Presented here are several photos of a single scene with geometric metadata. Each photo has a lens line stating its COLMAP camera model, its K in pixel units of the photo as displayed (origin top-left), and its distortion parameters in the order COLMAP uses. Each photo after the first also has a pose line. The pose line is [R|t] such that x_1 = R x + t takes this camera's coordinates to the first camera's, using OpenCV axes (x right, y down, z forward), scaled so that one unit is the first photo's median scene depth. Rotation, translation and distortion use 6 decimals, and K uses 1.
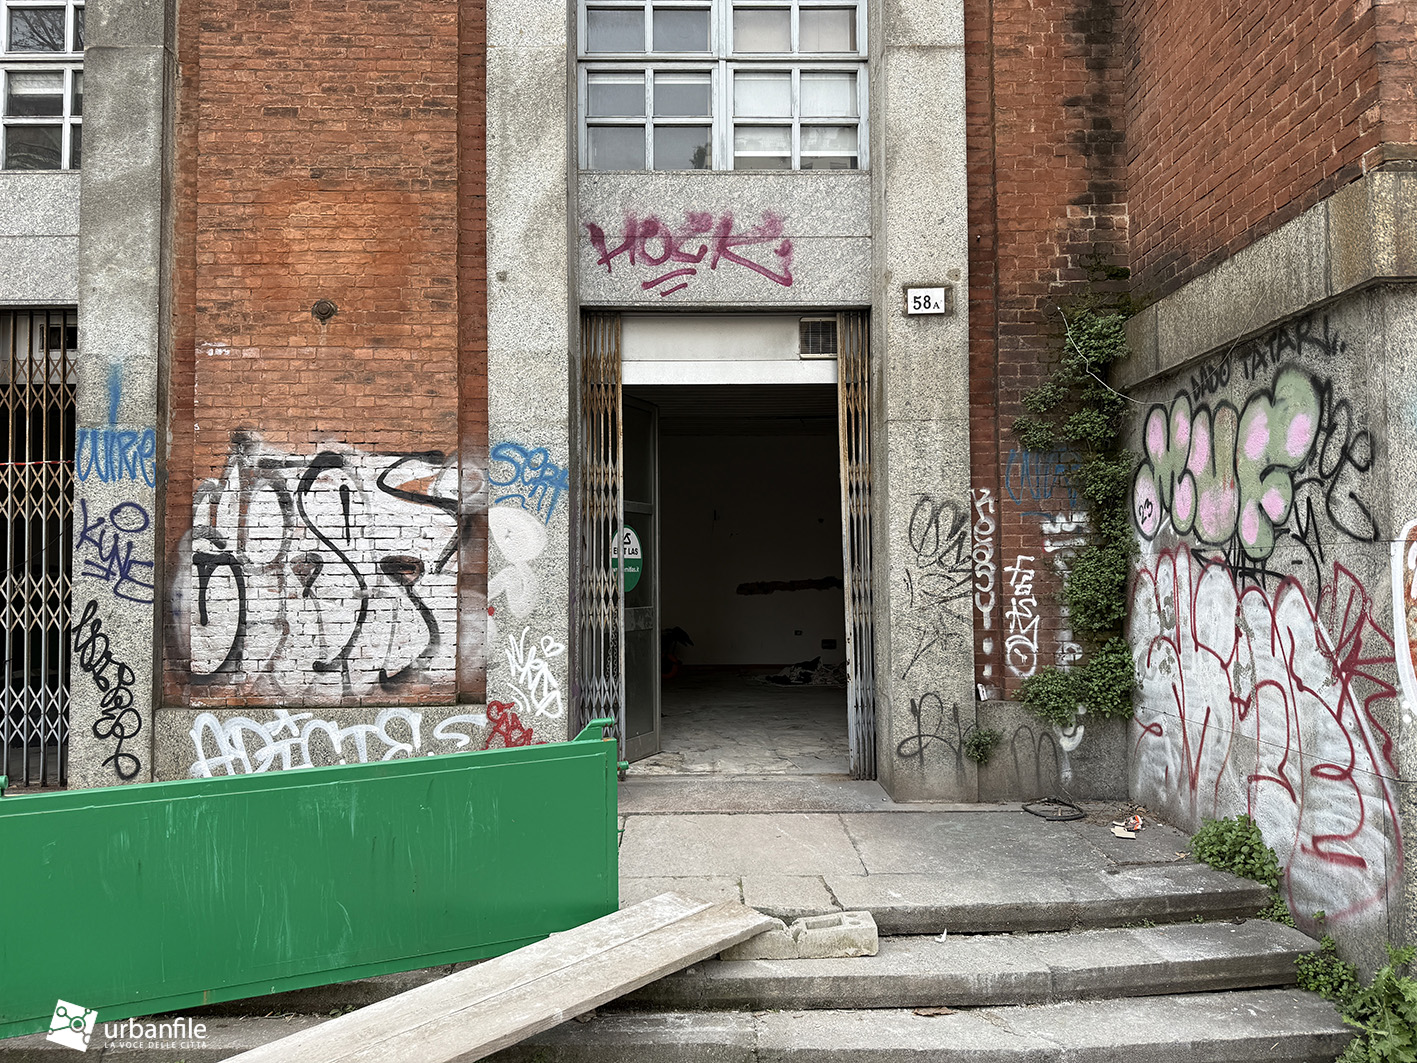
lens RADIAL K [[1011.6, 0, 708.5], [0, 1011.6, 531.5], [0, 0, 1]] dist [0.001096, -0.000864]
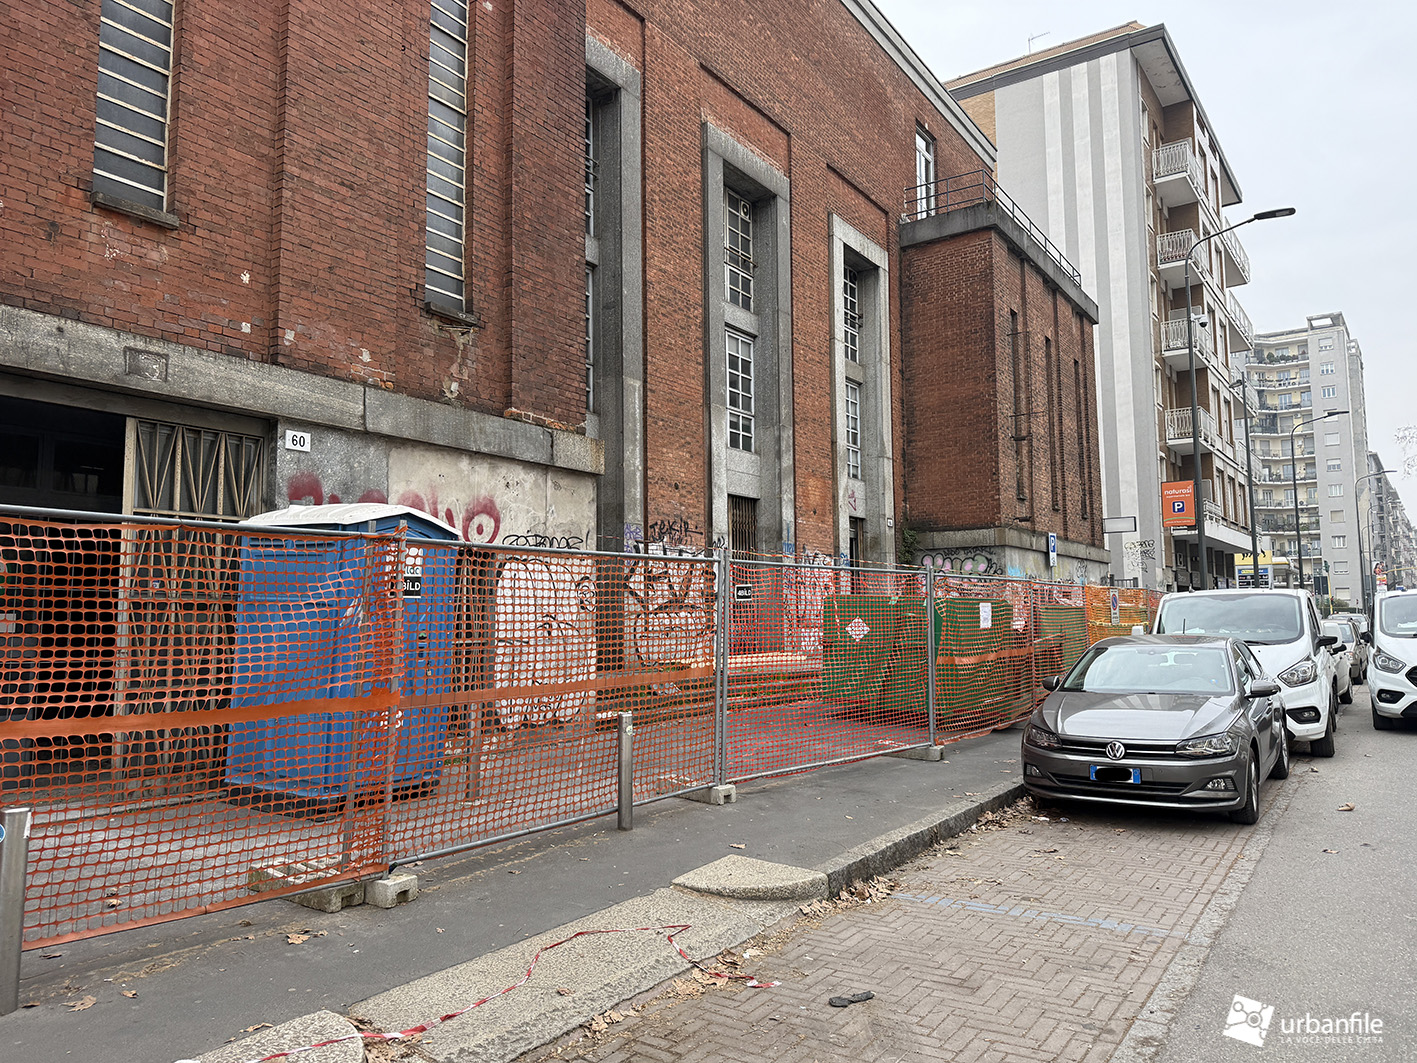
lens RADIAL K [[1034.8, 0, 708.5], [0, 1034.8, 531.5], [0, 0, 1]] dist [0.081835, -0.262022]
pose [[0.563403, 0.075185, 0.822754, -3.488886], [-0.026336, 0.996979, -0.073072, 0.115211], [-0.825762, 0.019501, 0.563681, -0.683178]]
